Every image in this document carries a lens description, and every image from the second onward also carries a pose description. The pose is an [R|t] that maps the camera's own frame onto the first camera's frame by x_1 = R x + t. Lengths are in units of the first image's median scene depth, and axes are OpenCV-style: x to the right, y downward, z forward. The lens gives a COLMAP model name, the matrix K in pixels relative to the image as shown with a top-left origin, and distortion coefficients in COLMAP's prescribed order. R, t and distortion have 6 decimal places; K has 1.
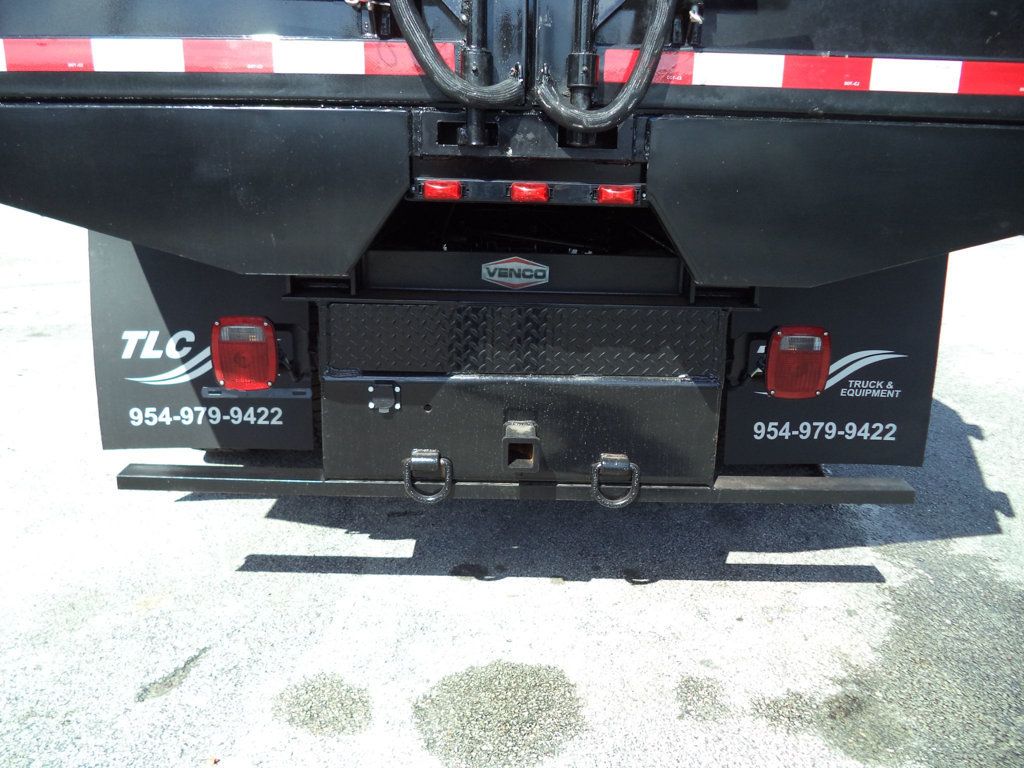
lens RADIAL K [[830.4, 0, 519.7], [0, 830.4, 363.1], [0, 0, 1]] dist [-0.033040, 0.012426]
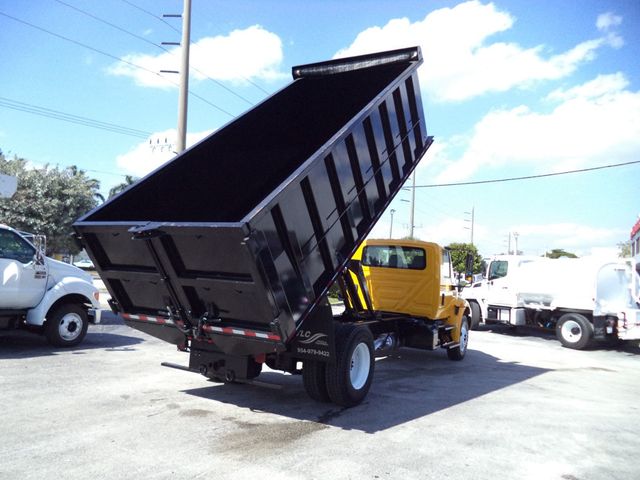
lens RADIAL K [[516.0, 0, 317.8], [0, 516.0, 232.5], [0, 0, 1]] dist [-0.015860, -0.011049]
pose [[0.865630, -0.009669, -0.500591, 2.189503], [-0.162864, 0.940003, -0.299783, 0.182936], [0.473456, 0.341030, 0.812120, -1.629057]]
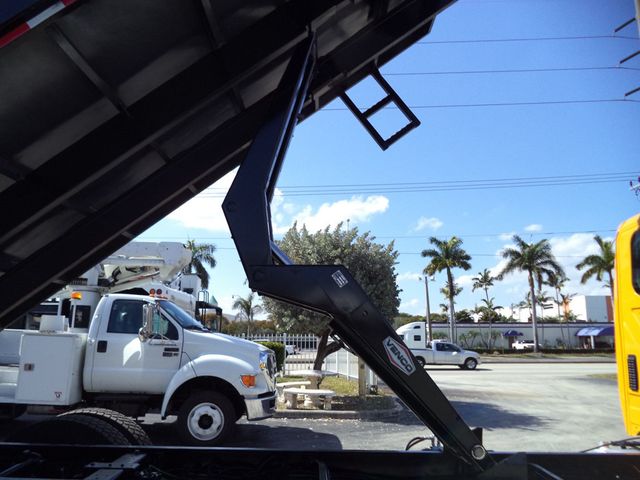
lens RADIAL K [[516.0, 0, 317.8], [0, 516.0, 232.5], [0, 0, 1]] dist [-0.015860, -0.011049]
pose [[0.004487, -0.221769, -0.975089, 1.490515], [-0.261591, 0.940884, -0.215193, -0.809849], [0.965168, 0.256040, -0.053791, 2.421674]]
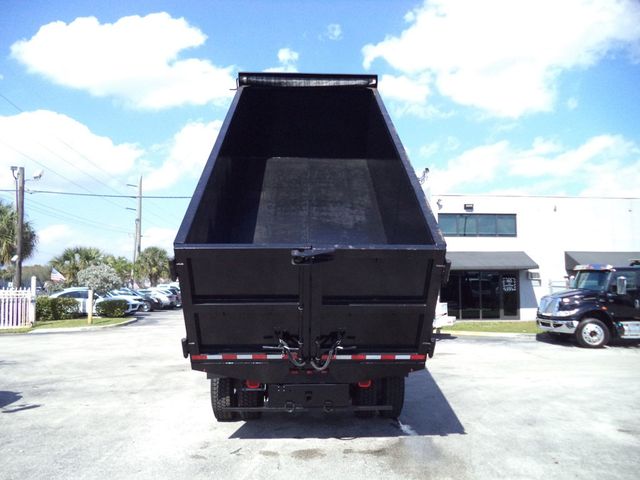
lens RADIAL K [[514.5, 0, 317.1], [0, 514.5, 236.0], [0, 0, 1]] dist [-0.029712, -0.005988]
pose [[0.999292, -0.021970, 0.030544, -0.023423], [0.031211, 0.937401, -0.346852, 0.250745], [-0.021011, 0.347559, 0.937423, -2.114185]]
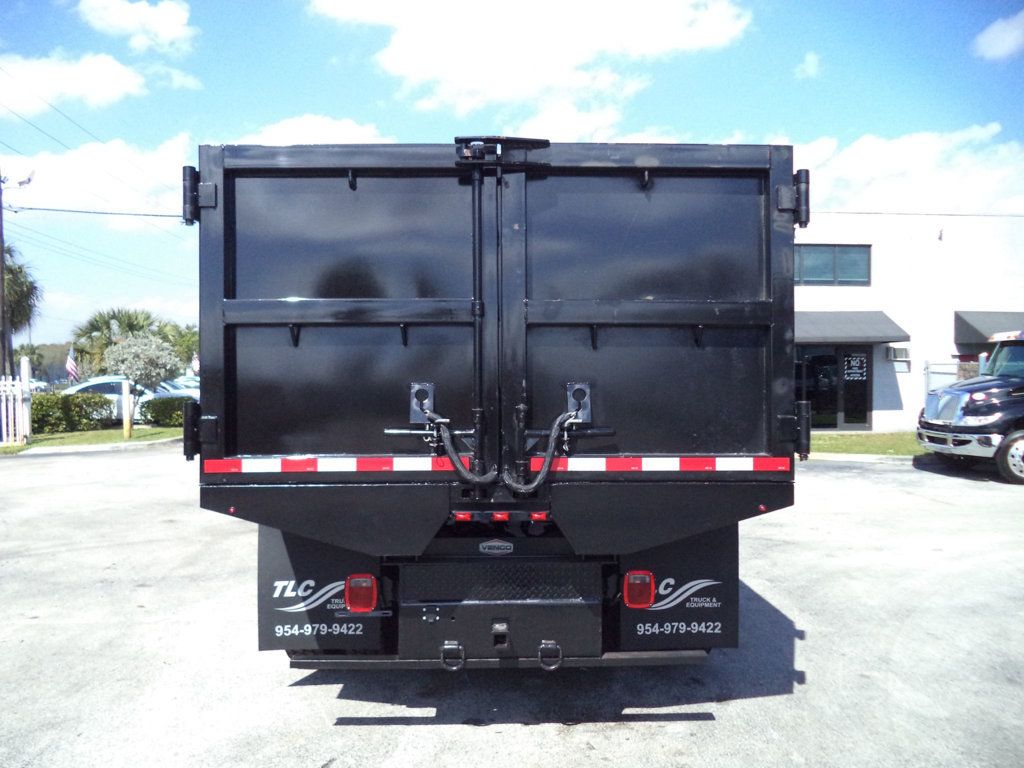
lens RADIAL K [[825.6, 0, 508.5], [0, 825.6, 372.0], [0, 0, 1]] dist [-0.015860, -0.011049]
pose [[0.999519, -0.026461, 0.016165, 0.004966], [0.029733, 0.965827, -0.257478, -0.003442], [-0.008799, 0.257835, 0.966149, -1.012134]]
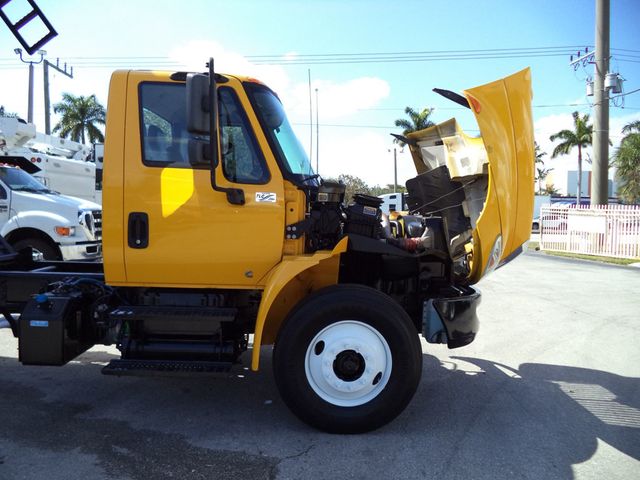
lens RADIAL K [[525.3, 0, 322.3], [0, 525.3, 235.5], [0, 0, 1]] dist [-0.022371, -0.002035]
pose [[0.014964, 0.028780, -0.999474, 2.486796], [-0.272962, 0.961735, 0.023607, -1.231733], [0.961908, 0.272465, 0.022247, 4.370379]]
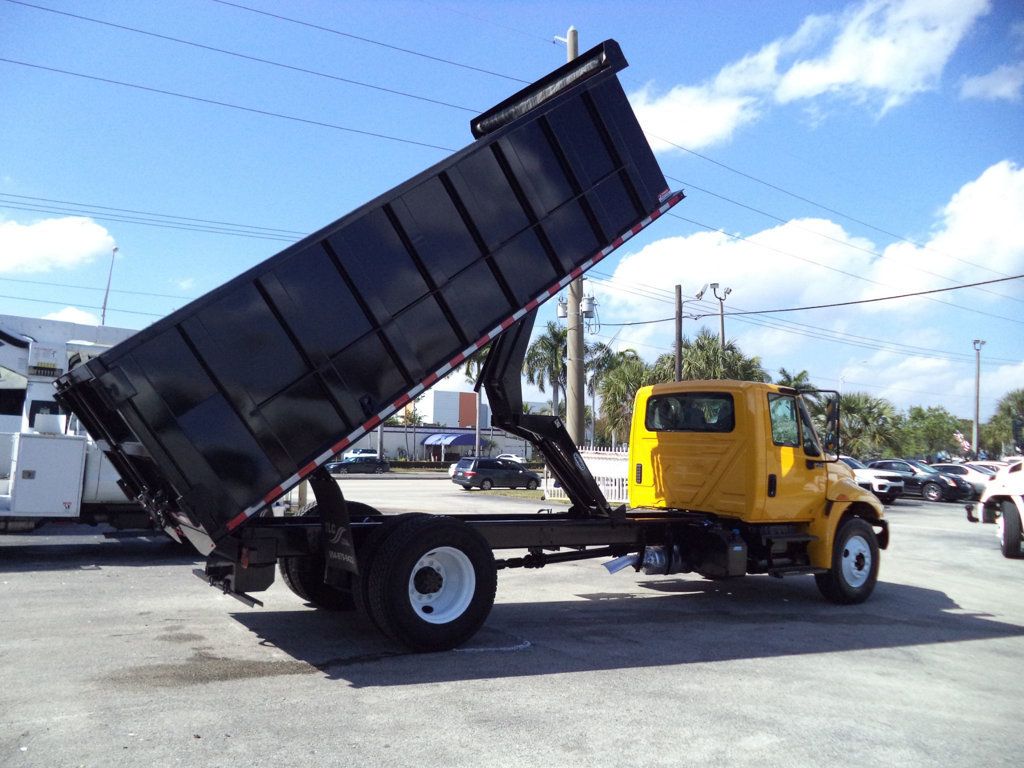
lens RADIAL K [[830.4, 0, 519.7], [0, 830.4, 363.1], [0, 0, 1]] dist [-0.033040, 0.012426]
pose [[0.567092, -0.094235, -0.818246, 3.732922], [-0.223423, 0.938586, -0.262940, -0.099614], [0.792773, 0.331926, 0.511211, -0.085911]]
